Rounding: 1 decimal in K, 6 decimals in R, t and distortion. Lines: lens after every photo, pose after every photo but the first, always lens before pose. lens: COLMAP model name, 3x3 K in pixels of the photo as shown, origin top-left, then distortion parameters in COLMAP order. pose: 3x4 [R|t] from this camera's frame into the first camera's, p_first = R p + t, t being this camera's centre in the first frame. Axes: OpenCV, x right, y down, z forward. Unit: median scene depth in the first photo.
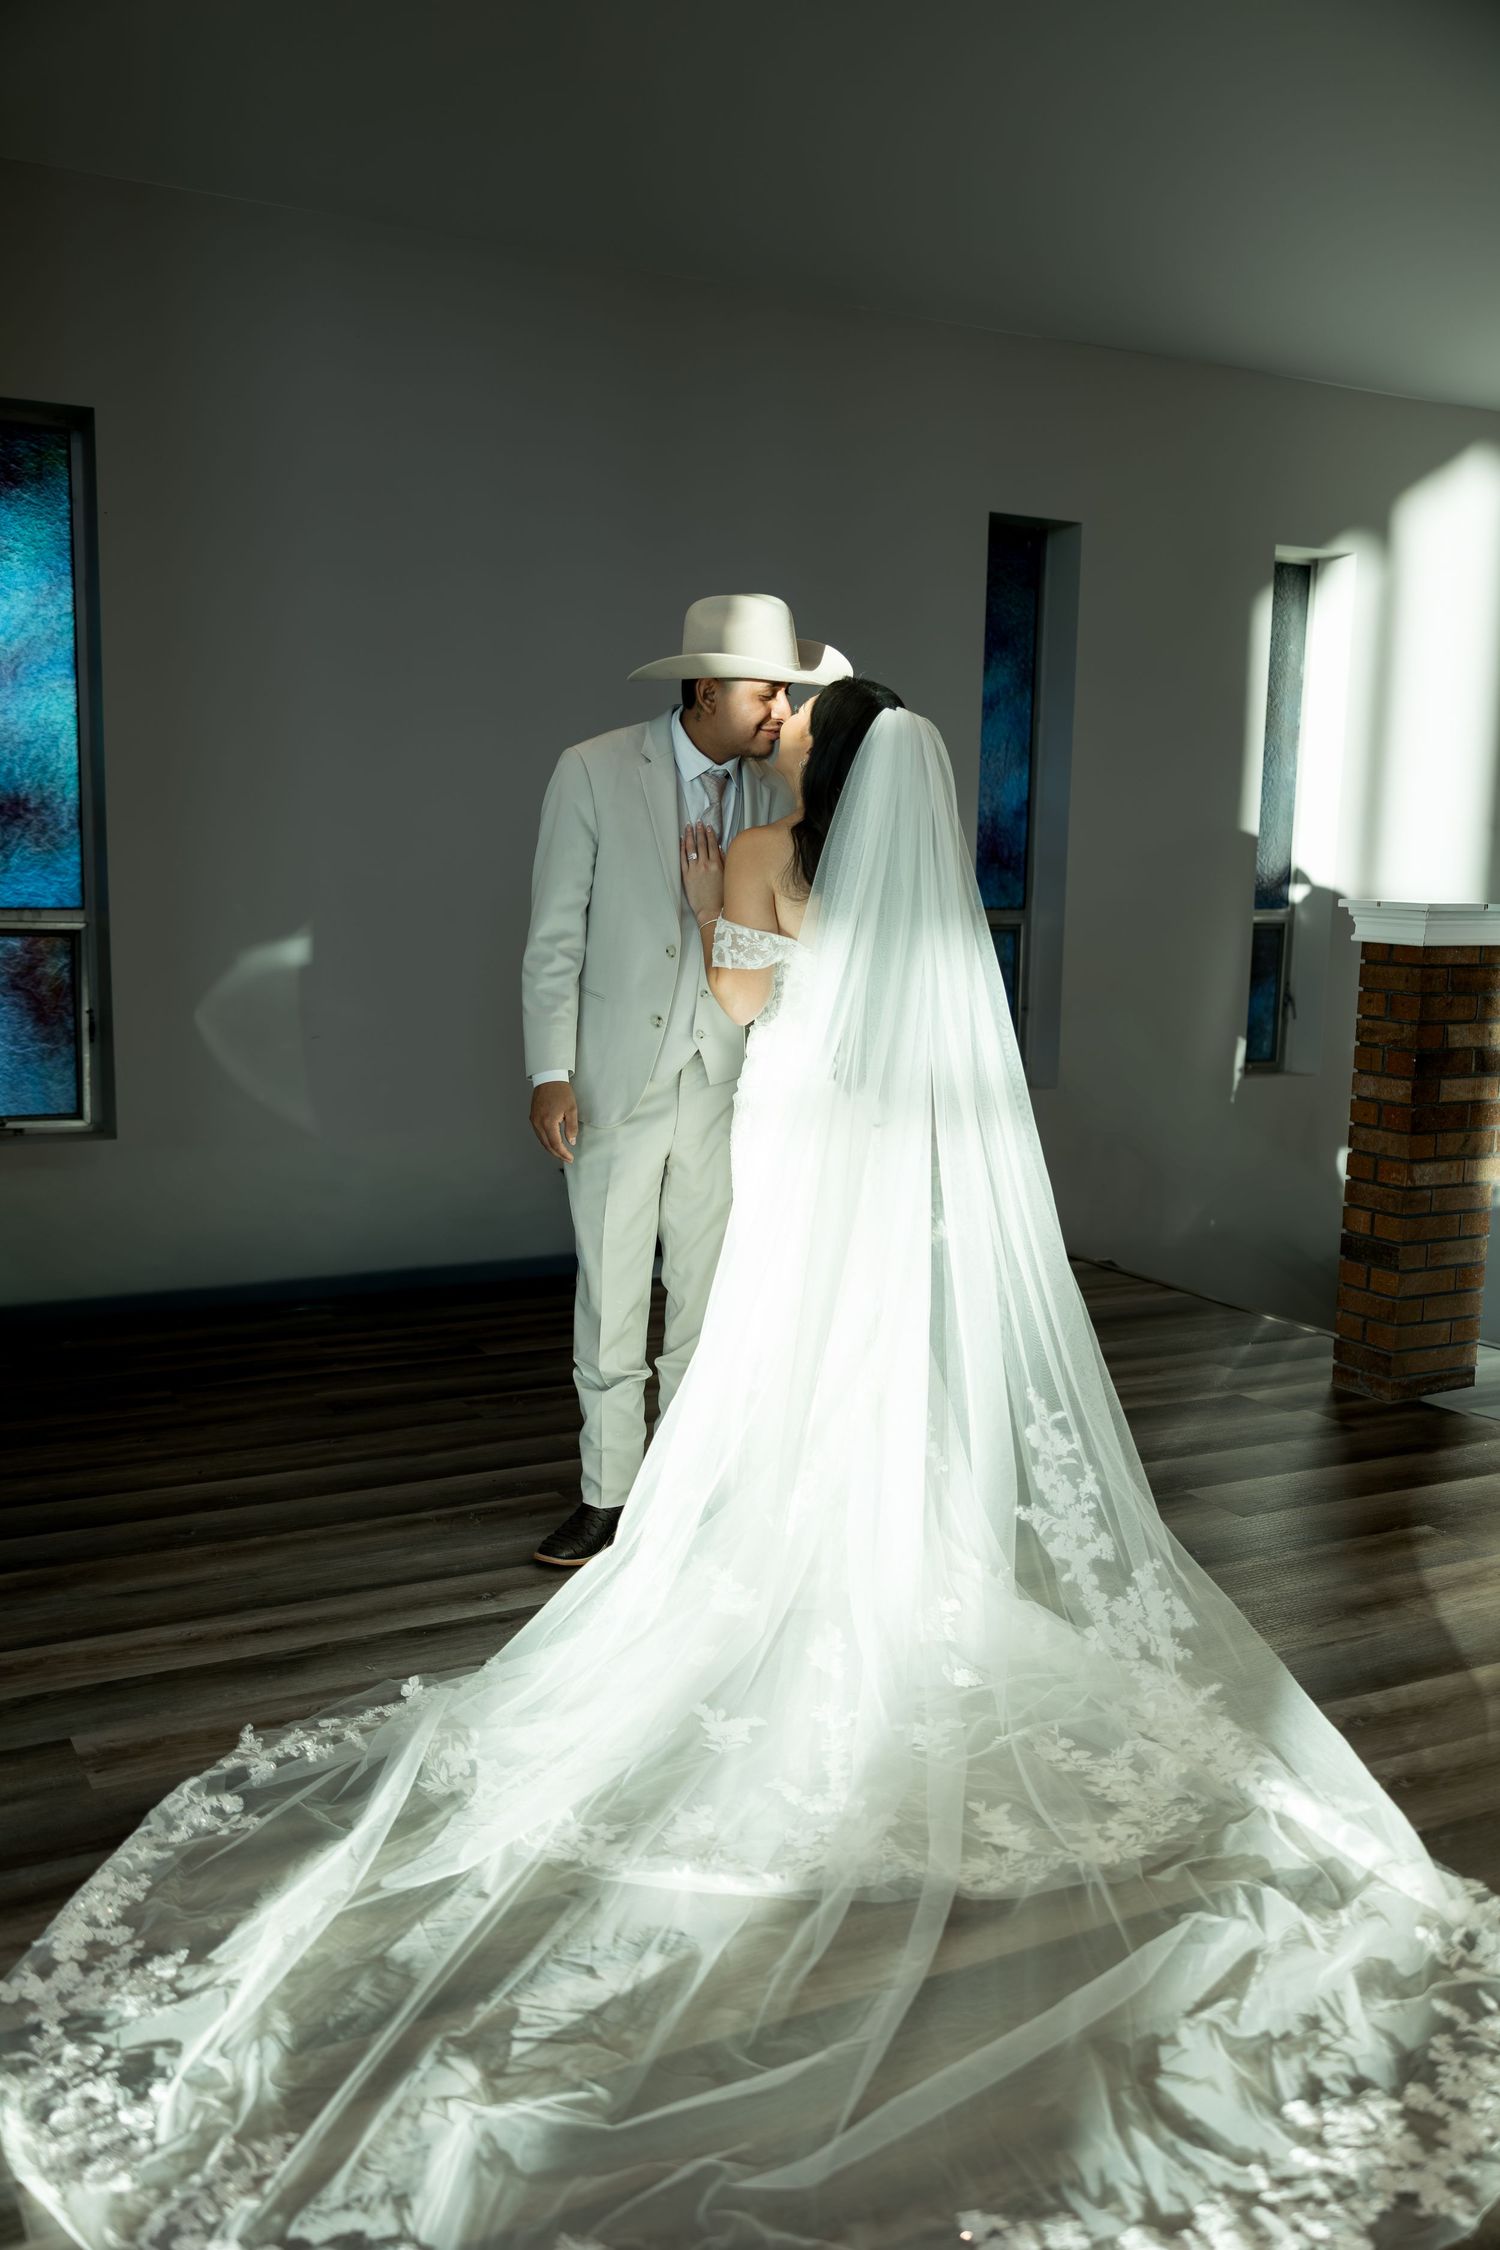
lens RADIAL K [[2110.1, 0, 742.6], [0, 2110.1, 1133.2], [0, 0, 1]] dist [-0.007367, 0.000000]
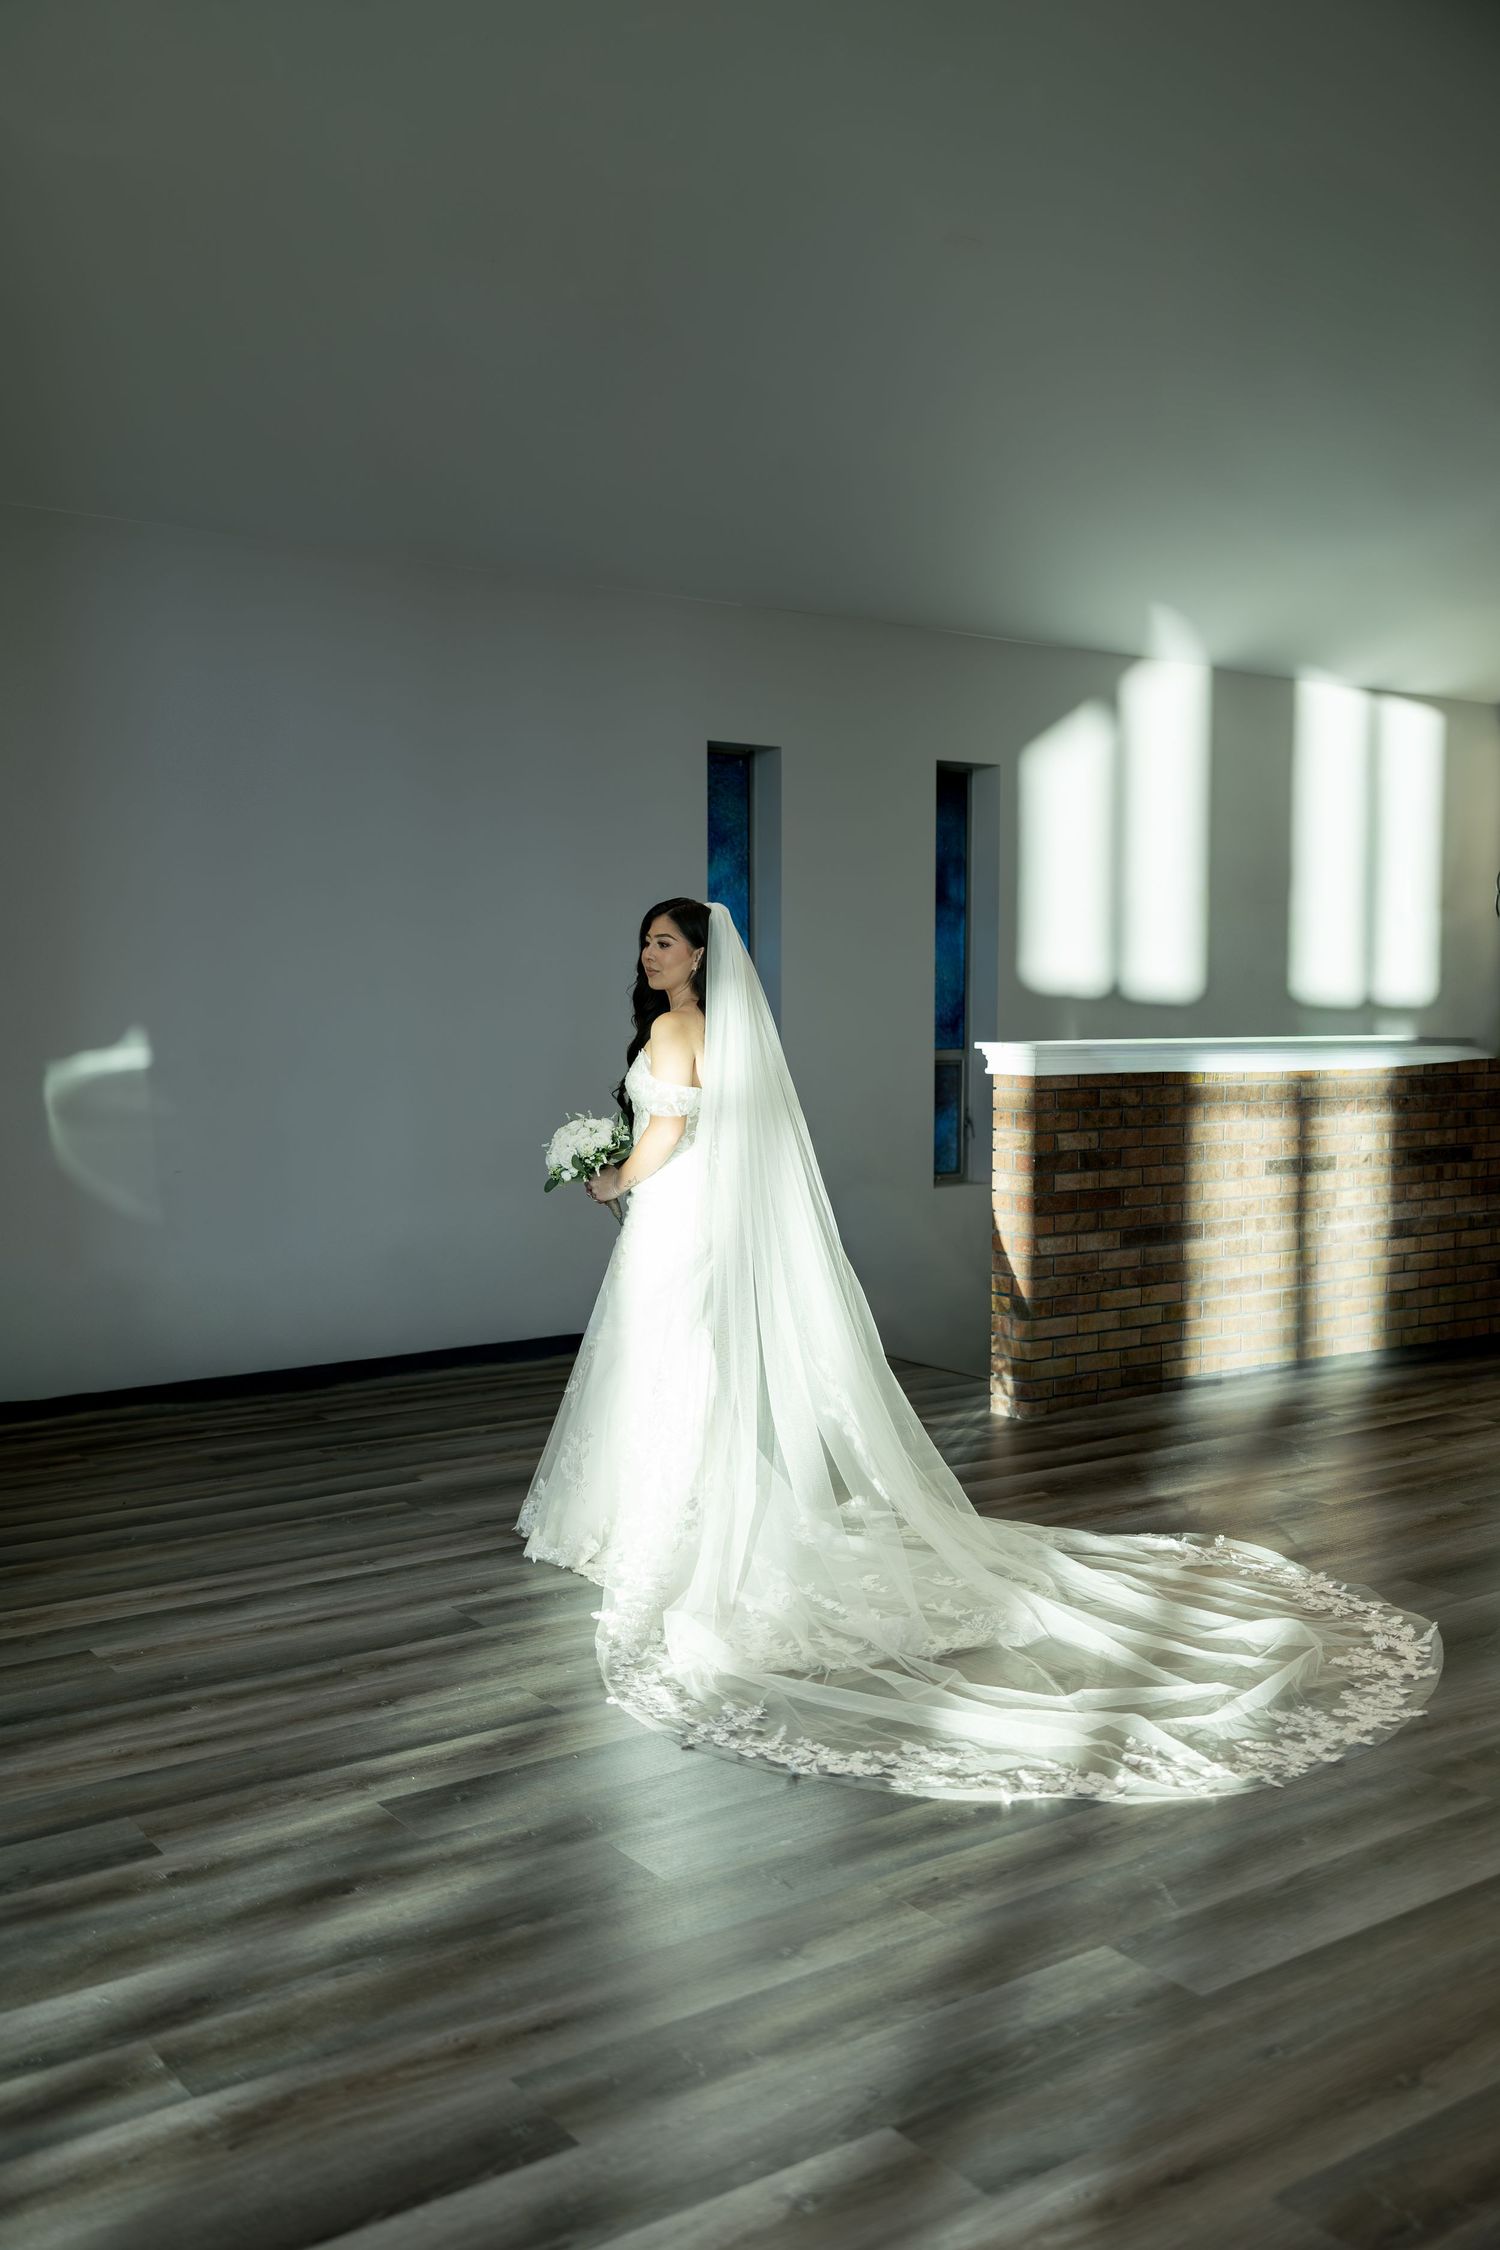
lens RADIAL K [[2110.1, 0, 752.8], [0, 2110.1, 1129.9], [0, 0, 1]] dist [-0.007367, 0.000000]
pose [[0.991936, -0.028792, 0.123426, -0.027604], [0.037294, 0.997047, -0.067129, 0.033871], [-0.121129, 0.071191, 0.990081, -0.356062]]
